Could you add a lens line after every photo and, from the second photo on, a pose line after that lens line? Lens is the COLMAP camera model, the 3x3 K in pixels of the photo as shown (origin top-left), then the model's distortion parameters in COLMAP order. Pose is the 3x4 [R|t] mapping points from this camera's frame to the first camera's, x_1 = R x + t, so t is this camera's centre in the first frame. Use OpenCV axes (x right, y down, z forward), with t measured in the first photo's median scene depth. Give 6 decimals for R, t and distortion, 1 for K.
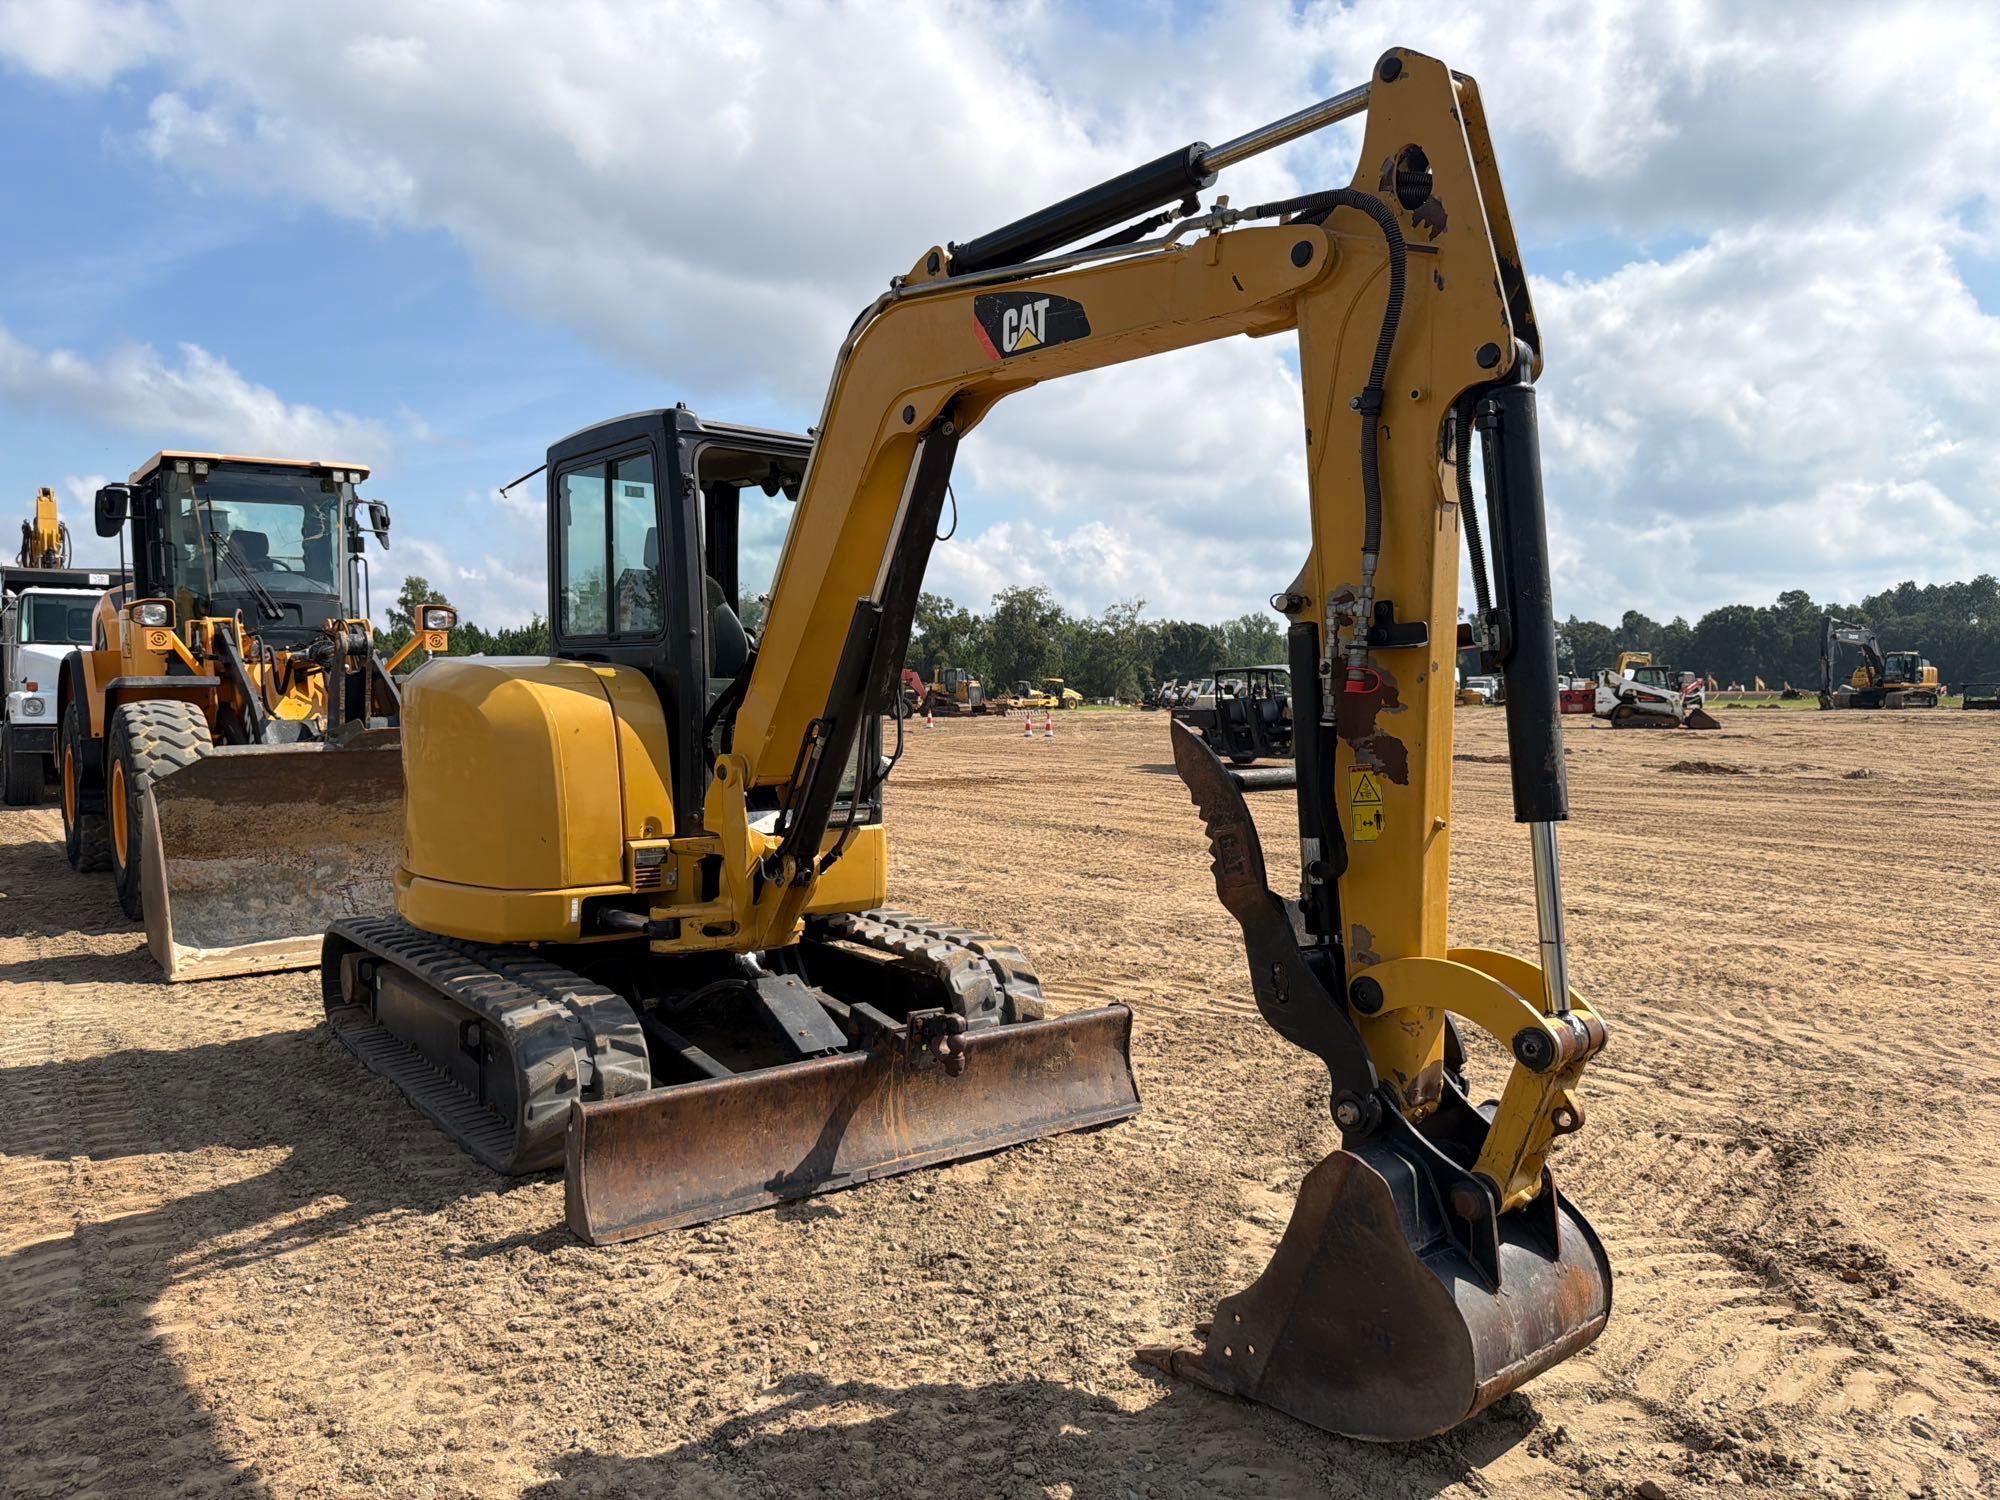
lens RADIAL K [[1419.8, 0, 999.2], [0, 1419.8, 696.5], [0, 0, 1]] dist [0.060376, -0.087880]
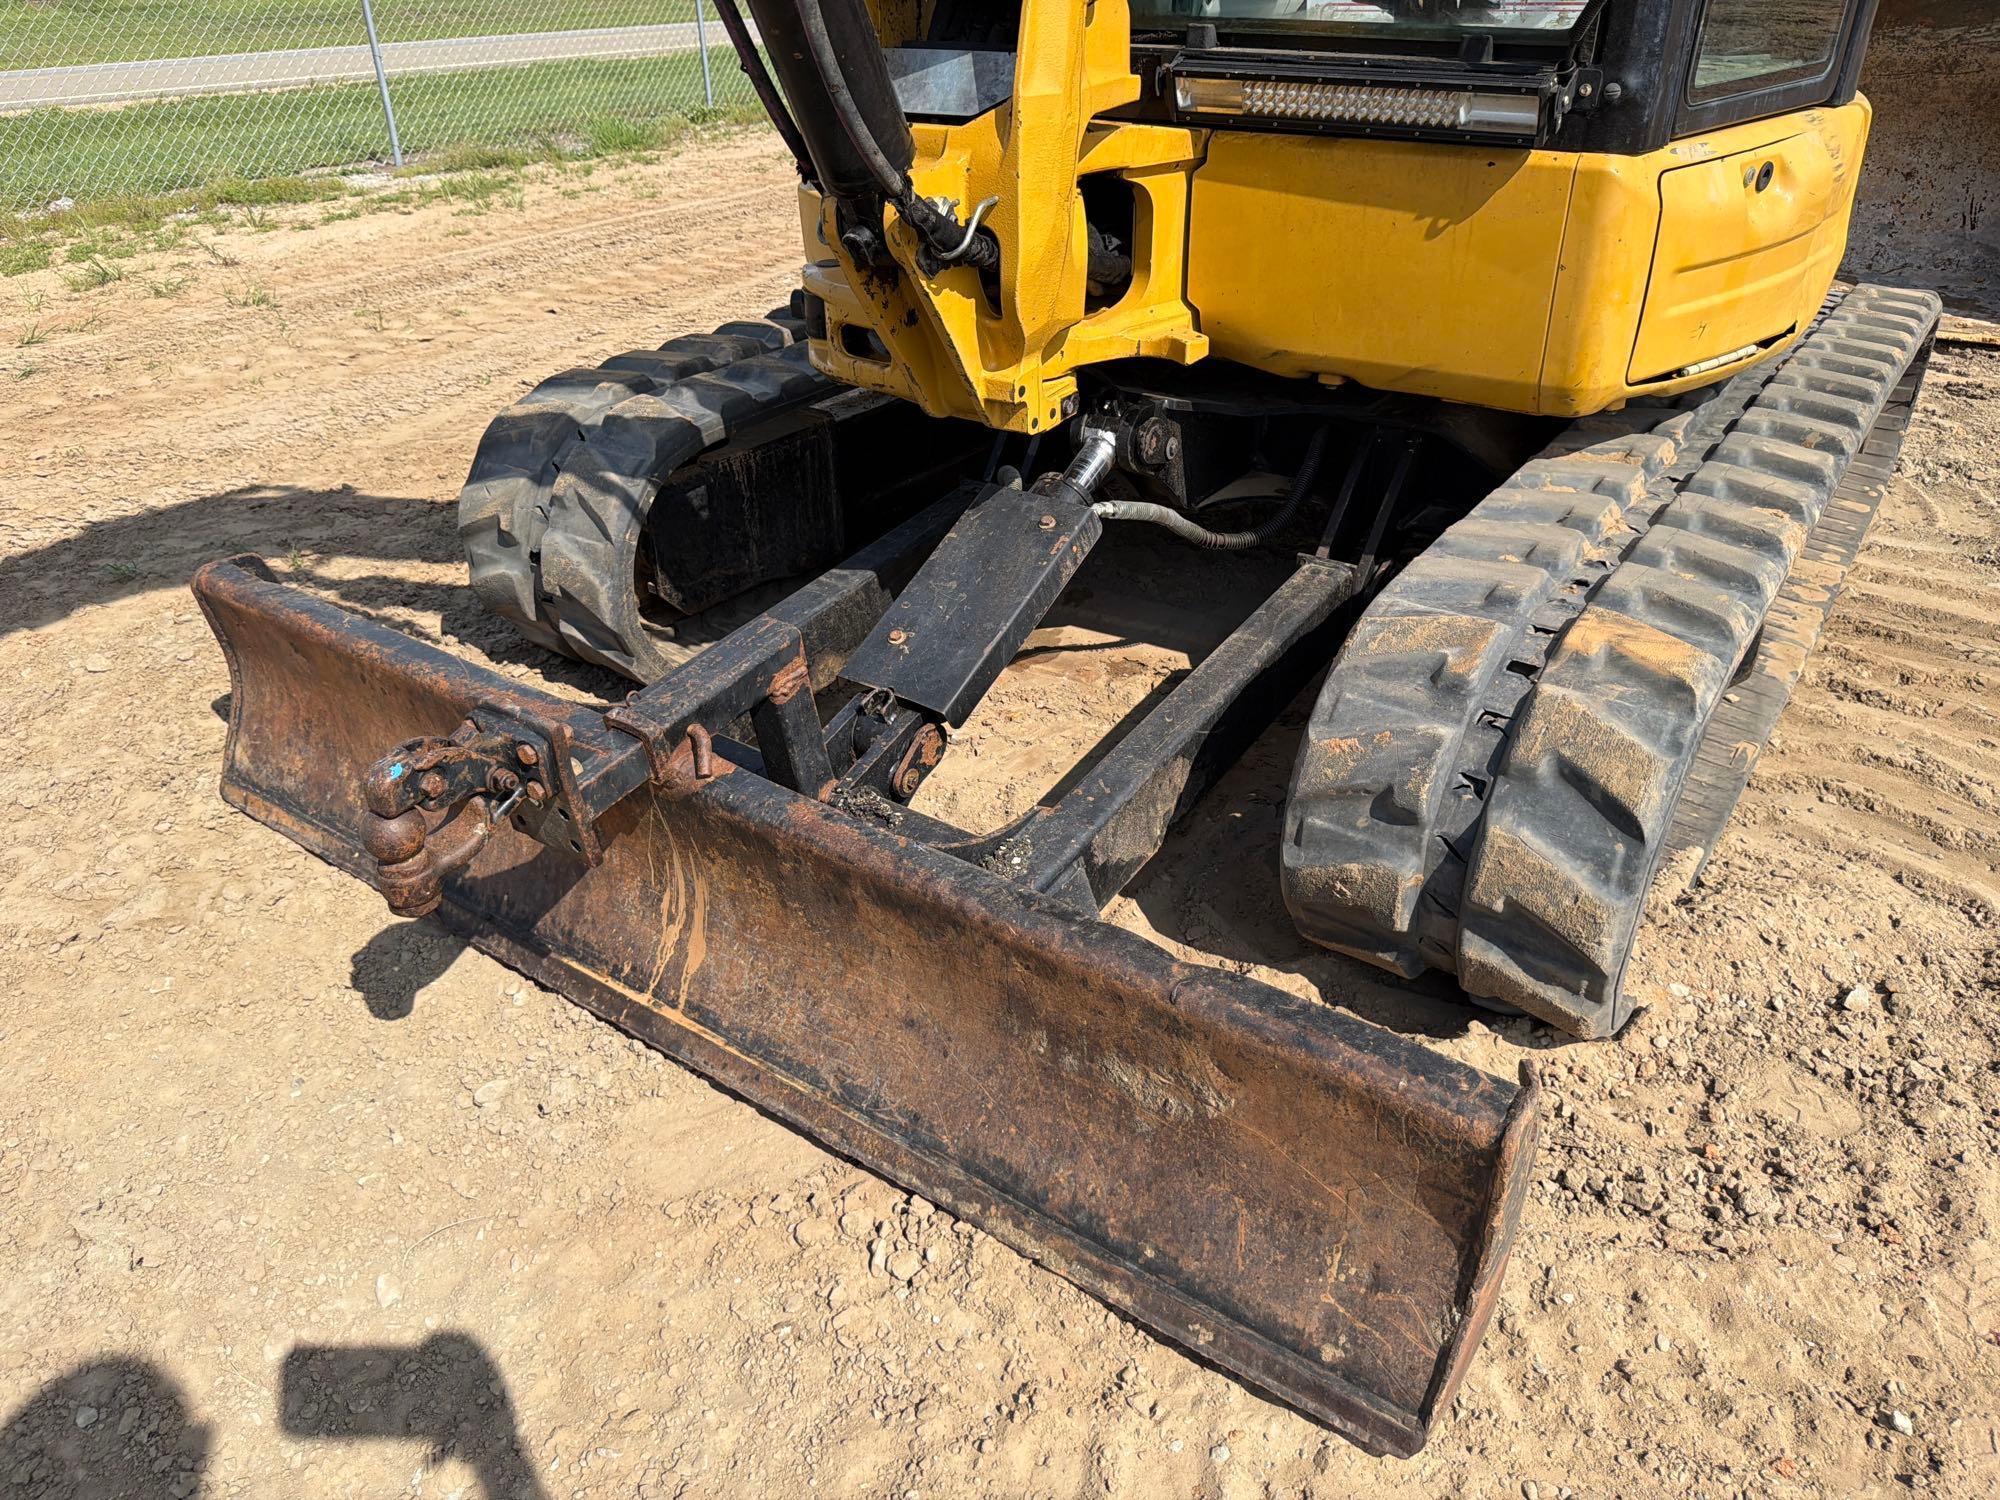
lens RADIAL K [[1408.6, 0, 987.2], [0, 1408.6, 750.3], [0, 0, 1]] dist [0.069337, -0.088666]
pose [[0.277187, 0.475204, -0.835074, 0.112110], [0.008725, 0.867849, 0.496751, 0.024903], [0.960776, -0.144979, 0.236410, 0.424949]]
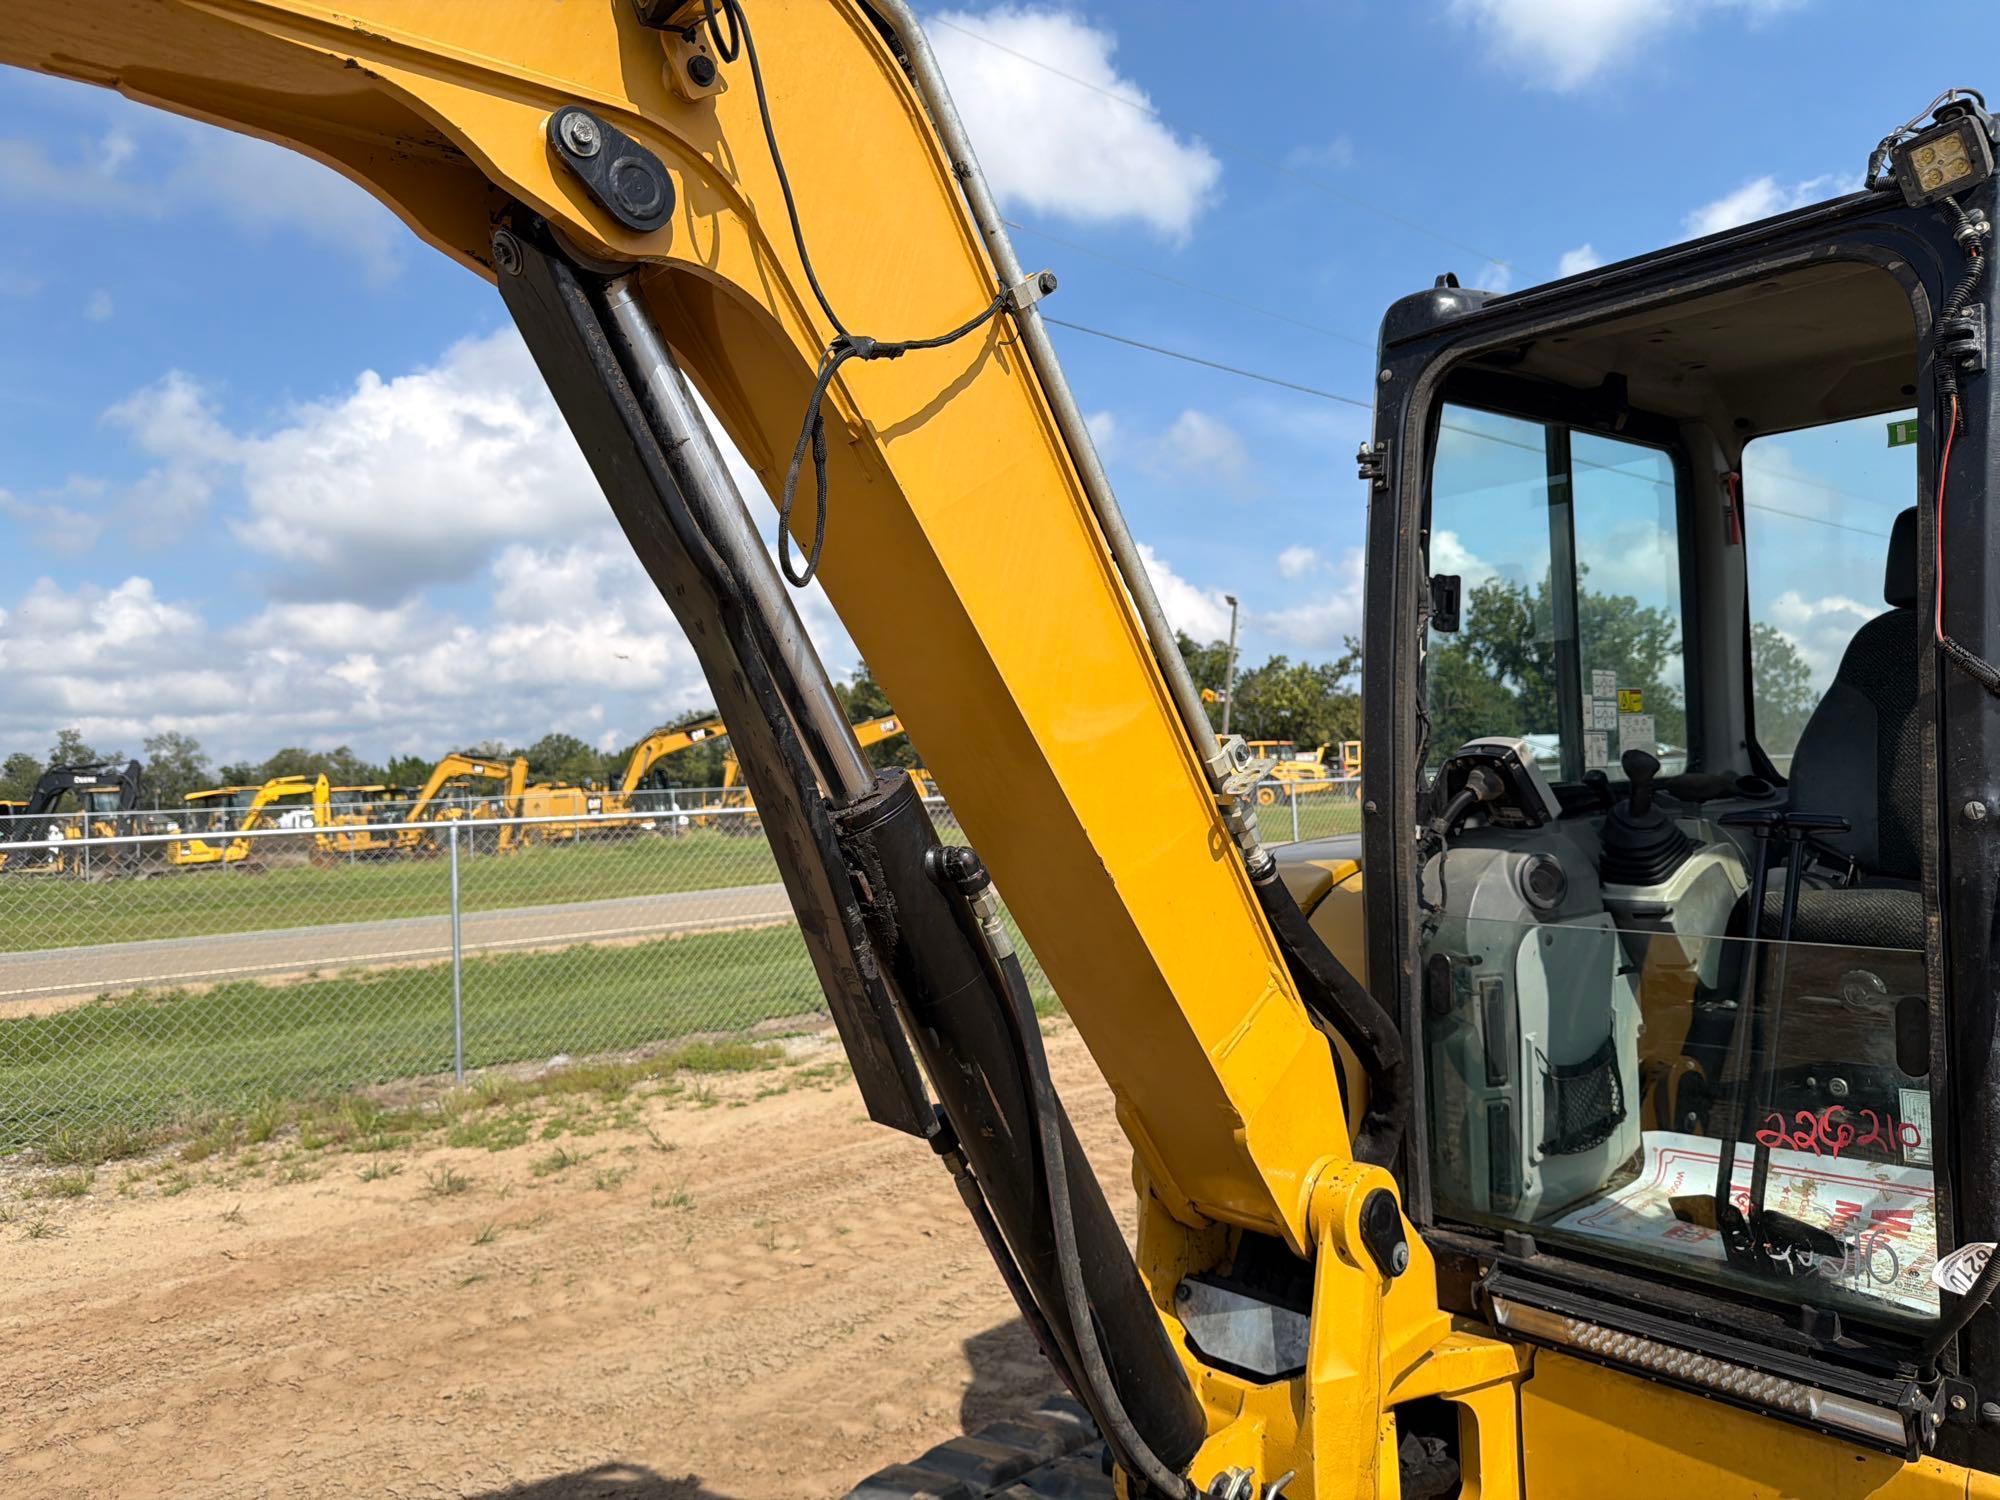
lens RADIAL K [[1412.6, 0, 995.8], [0, 1412.6, 727.0], [0, 0, 1]] dist [0.044599, -0.051699]
pose [[0.014995, -0.031926, -0.999378, 0.106229], [0.033851, 0.998933, -0.031404, -0.030496], [0.999314, -0.033359, 0.016059, 0.441612]]
